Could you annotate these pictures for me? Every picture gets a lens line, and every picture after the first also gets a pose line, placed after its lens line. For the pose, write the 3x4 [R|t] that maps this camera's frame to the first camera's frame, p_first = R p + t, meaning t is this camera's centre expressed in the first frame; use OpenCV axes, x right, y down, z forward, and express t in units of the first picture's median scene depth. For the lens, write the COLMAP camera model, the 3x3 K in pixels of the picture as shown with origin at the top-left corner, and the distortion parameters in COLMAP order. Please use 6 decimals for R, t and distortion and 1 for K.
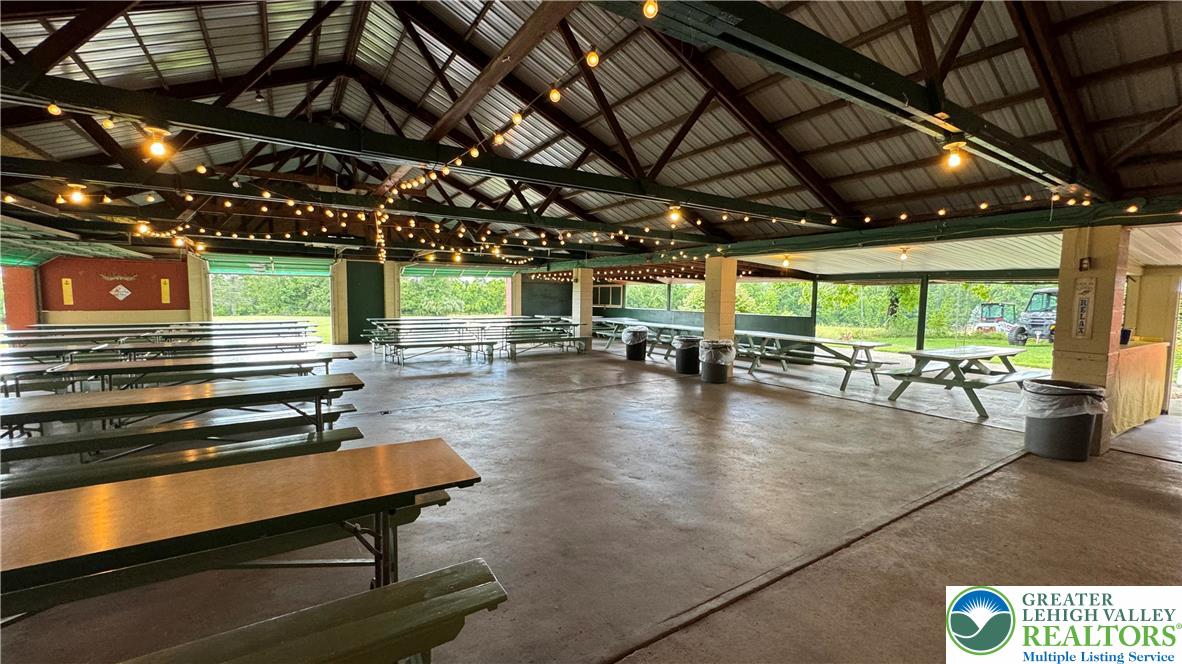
lens RADIAL K [[471.7, 0, 591.0], [0, 471.7, 332.0], [0, 0, 1]] dist [-0.002062, 0.000354]
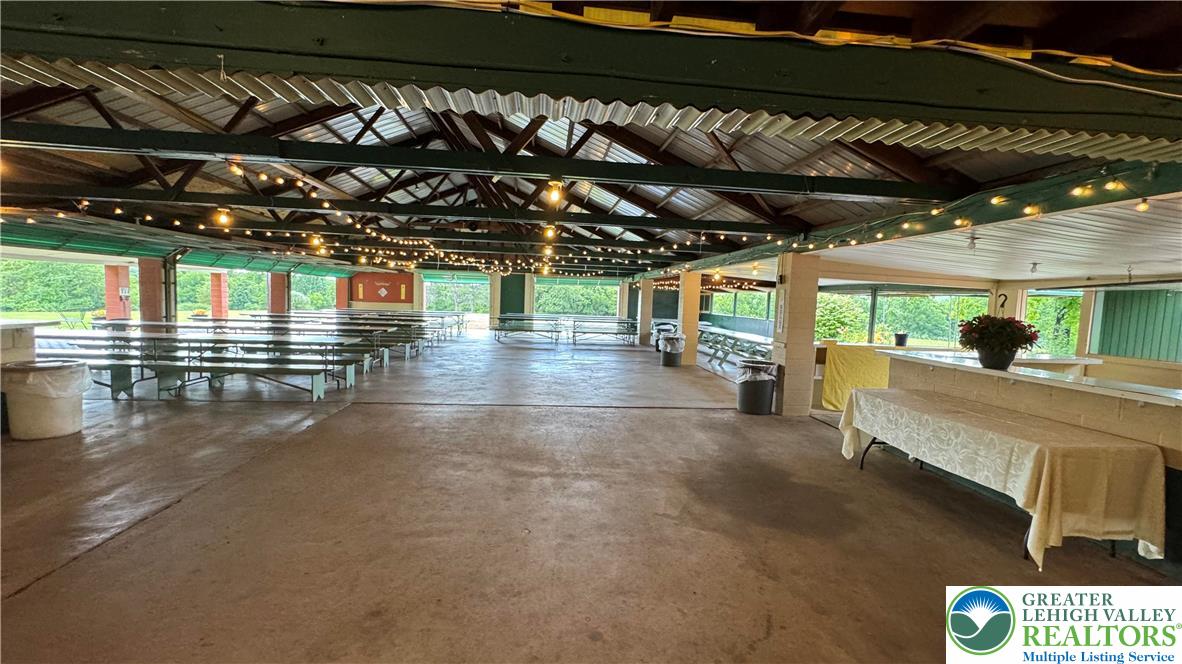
lens RADIAL K [[471.9, 0, 589.5], [0, 471.9, 332.5], [0, 0, 1]] dist [-0.000901, -0.000559]
pose [[0.891182, 0.053671, -0.450460, 0.760792], [-0.060892, 0.998143, -0.001541, 0.032887], [0.449541, 0.028803, 0.892795, -0.334975]]
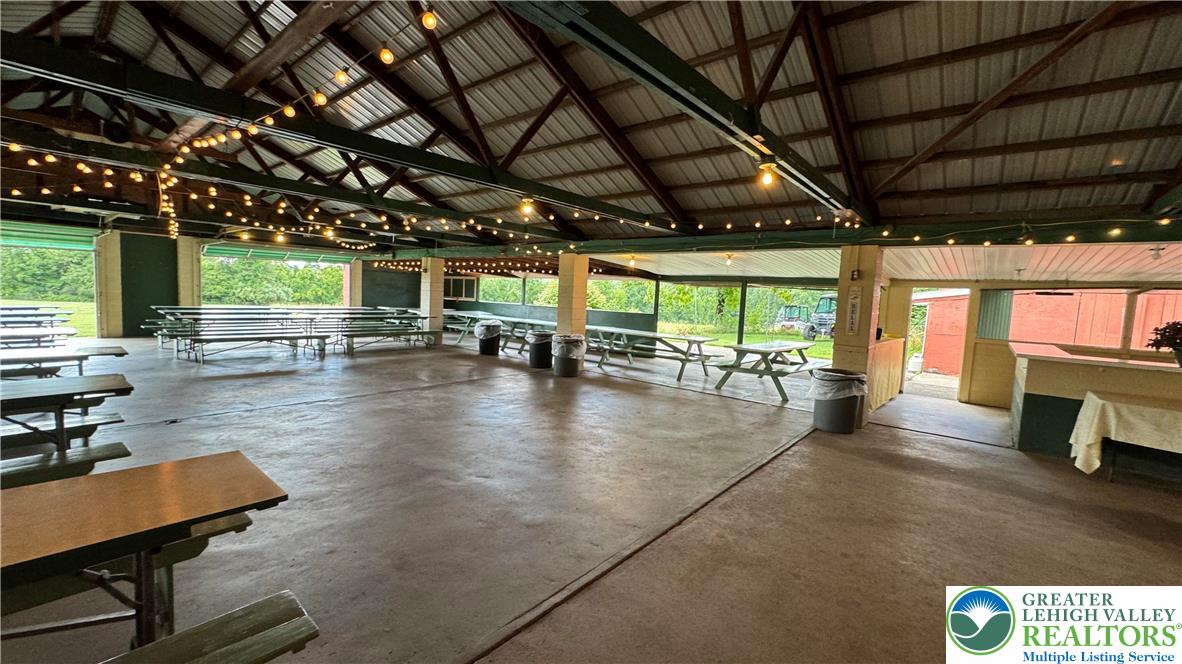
lens RADIAL K [[471.9, 0, 589.5], [0, 471.9, 332.5], [0, 0, 1]] dist [-0.000901, -0.000559]
pose [[0.955326, 0.006939, 0.295473, 0.007386], [-0.010656, 0.999883, 0.010972, 0.000550], [-0.295363, -0.013630, 0.955288, 0.009239]]
